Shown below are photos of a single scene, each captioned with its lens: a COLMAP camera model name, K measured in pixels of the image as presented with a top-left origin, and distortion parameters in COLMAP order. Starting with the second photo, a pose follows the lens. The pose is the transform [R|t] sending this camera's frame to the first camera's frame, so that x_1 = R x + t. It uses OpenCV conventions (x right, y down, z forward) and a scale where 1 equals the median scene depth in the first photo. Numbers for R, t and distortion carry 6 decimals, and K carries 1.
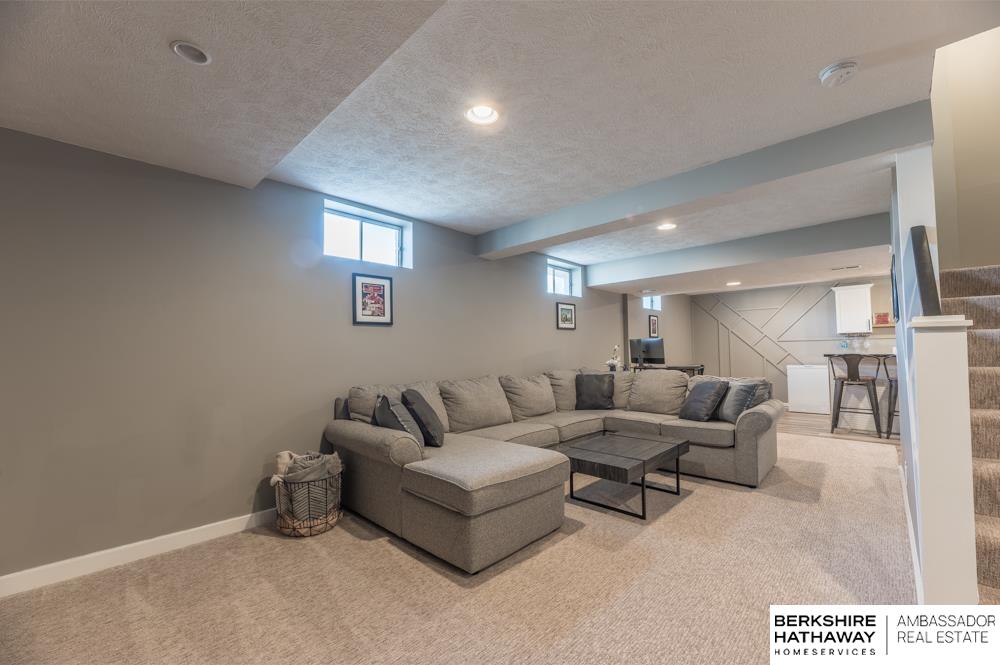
lens RADIAL K [[401.9, 0, 503.4], [0, 401.9, 335.8], [0, 0, 1]] dist [-0.001865, -0.000454]
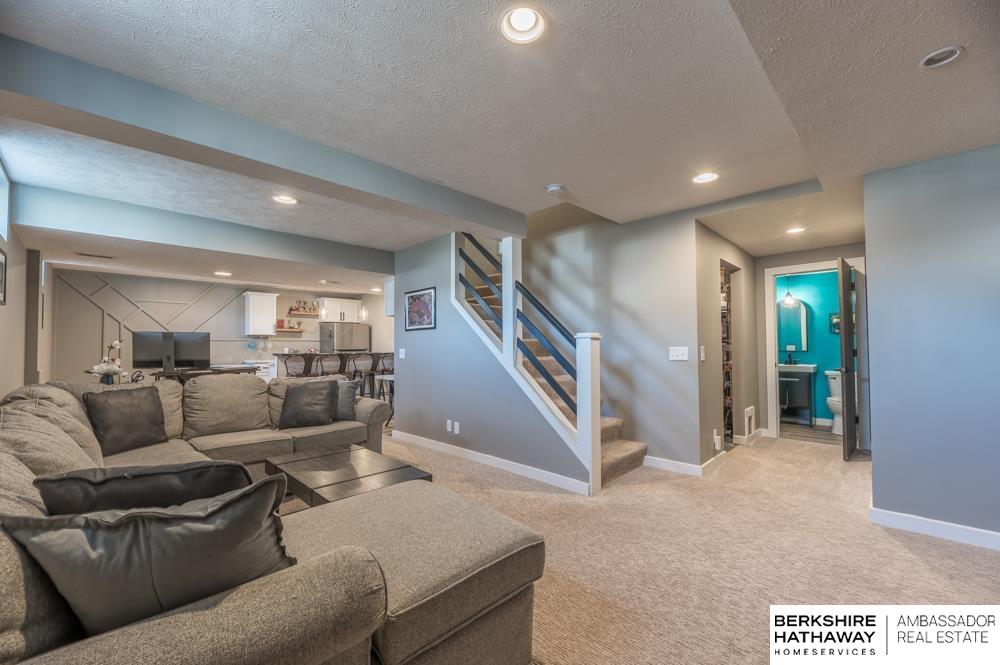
lens RADIAL K [[401.9, 0, 503.4], [0, 401.9, 335.8], [0, 0, 1]] dist [-0.001865, -0.000454]
pose [[0.034386, 0.038335, 0.998673, -0.302375], [-0.031635, 0.998805, -0.037251, 0.020748], [-0.998908, -0.030312, 0.035557, 0.394210]]
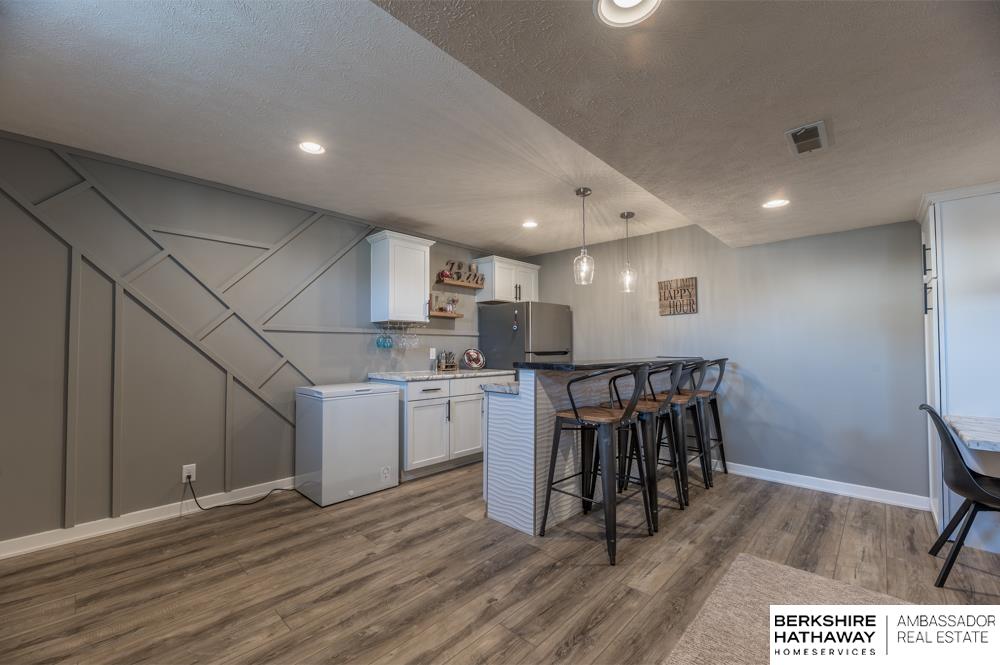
lens RADIAL K [[390.0, 0, 500.5], [0, 390.0, 346.0], [0, 0, 1]] dist [-0.001225, -0.000146]
pose [[0.026982, 0.020604, 0.999424, 0.464019], [-0.036020, 0.999158, -0.019626, 0.044245], [-0.998987, -0.035469, 0.027701, 1.168582]]
